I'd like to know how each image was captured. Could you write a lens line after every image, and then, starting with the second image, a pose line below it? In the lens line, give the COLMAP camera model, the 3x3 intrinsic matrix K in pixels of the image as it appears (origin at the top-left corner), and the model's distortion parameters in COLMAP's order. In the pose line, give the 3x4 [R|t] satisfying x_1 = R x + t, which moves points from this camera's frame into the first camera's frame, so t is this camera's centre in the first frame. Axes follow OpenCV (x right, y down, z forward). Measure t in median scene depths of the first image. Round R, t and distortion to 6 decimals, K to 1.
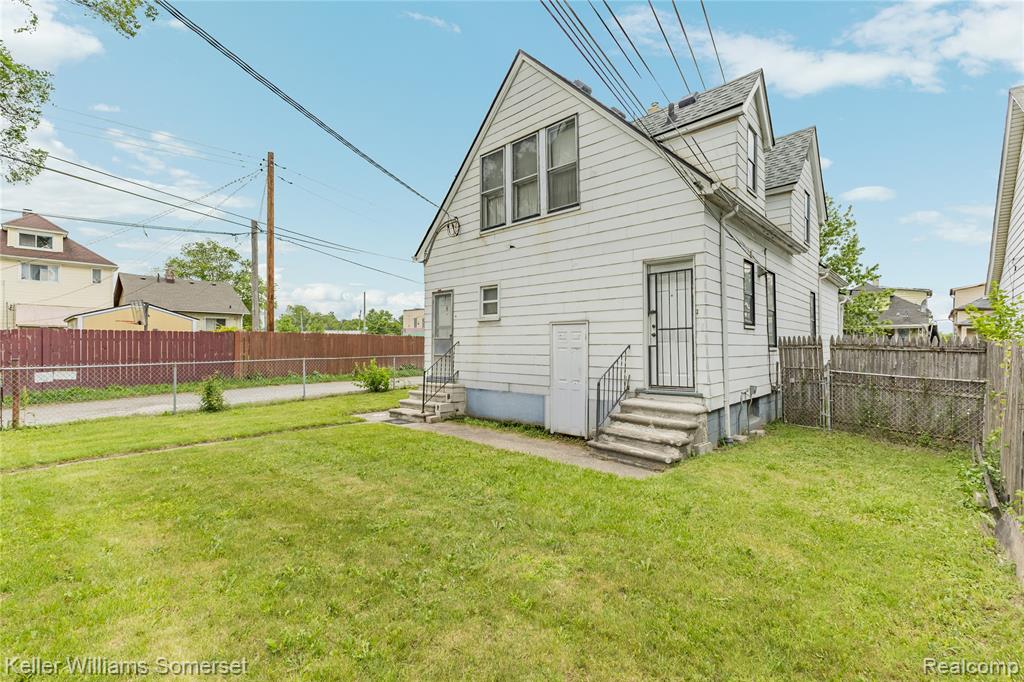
lens RADIAL K [[448.2, 0, 505.1], [0, 448.2, 341.3], [0, 0, 1]] dist [0.008665, 0.000317]
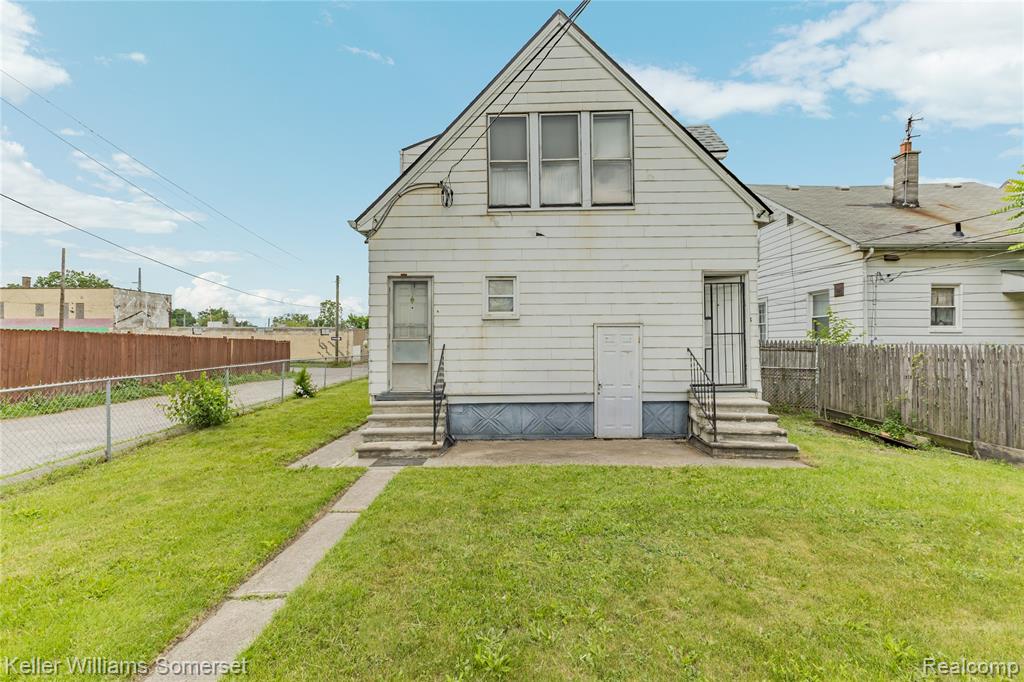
lens RADIAL K [[448.2, 0, 502.2], [0, 448.2, 342.6], [0, 0, 1]] dist [0.008665, 0.000317]
pose [[0.740265, -0.001245, 0.672314, -0.624945], [-0.001460, 0.999993, 0.003460, -0.006087], [-0.672314, -0.003543, 0.740258, 0.414834]]
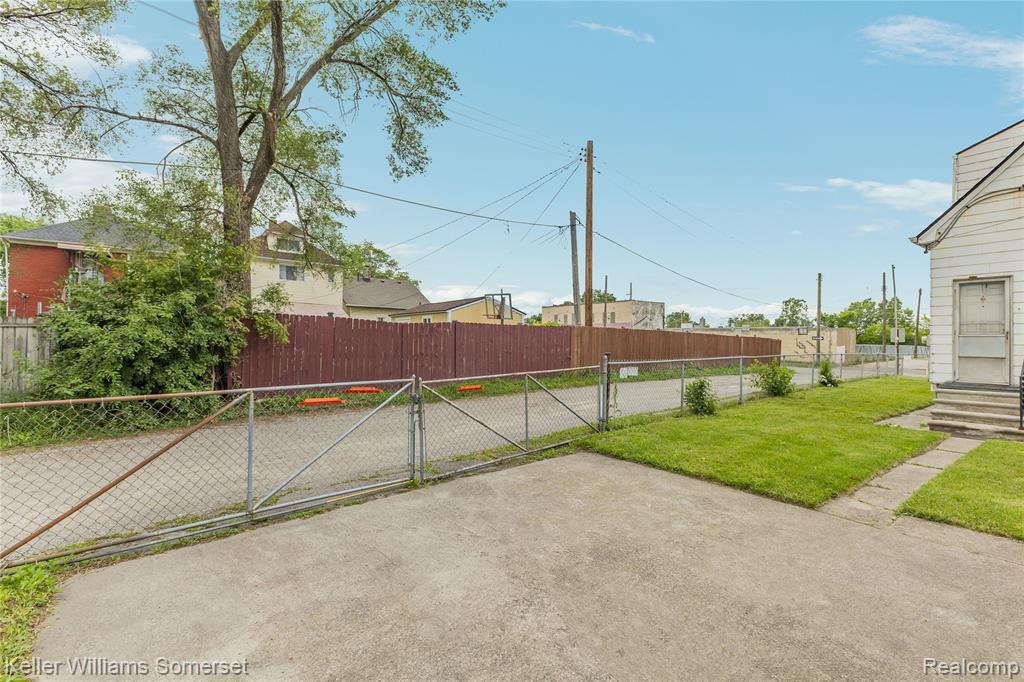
lens RADIAL K [[448.2, 0, 516.3], [0, 448.2, 334.1], [0, 0, 1]] dist [0.008665, 0.000317]
pose [[0.986360, 0.010459, -0.164271, -0.998714], [-0.012184, 0.999881, -0.009494, 0.010142], [0.164152, 0.011366, 0.986370, 0.056691]]
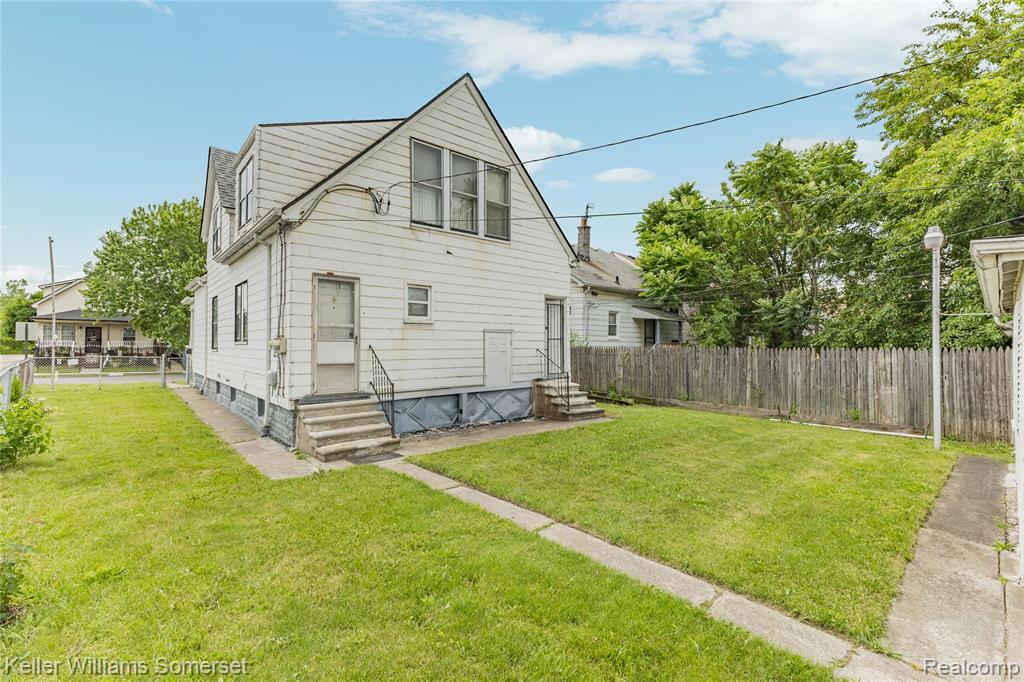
lens RADIAL K [[448.2, 0, 510.9], [0, 448.2, 341.3], [0, 0, 1]] dist [0.008665, 0.000317]
pose [[0.097400, 0.008391, 0.995210, -0.995838], [-0.012174, 0.999900, -0.007239, -0.004007], [-0.995171, -0.011411, 0.097492, 0.768831]]
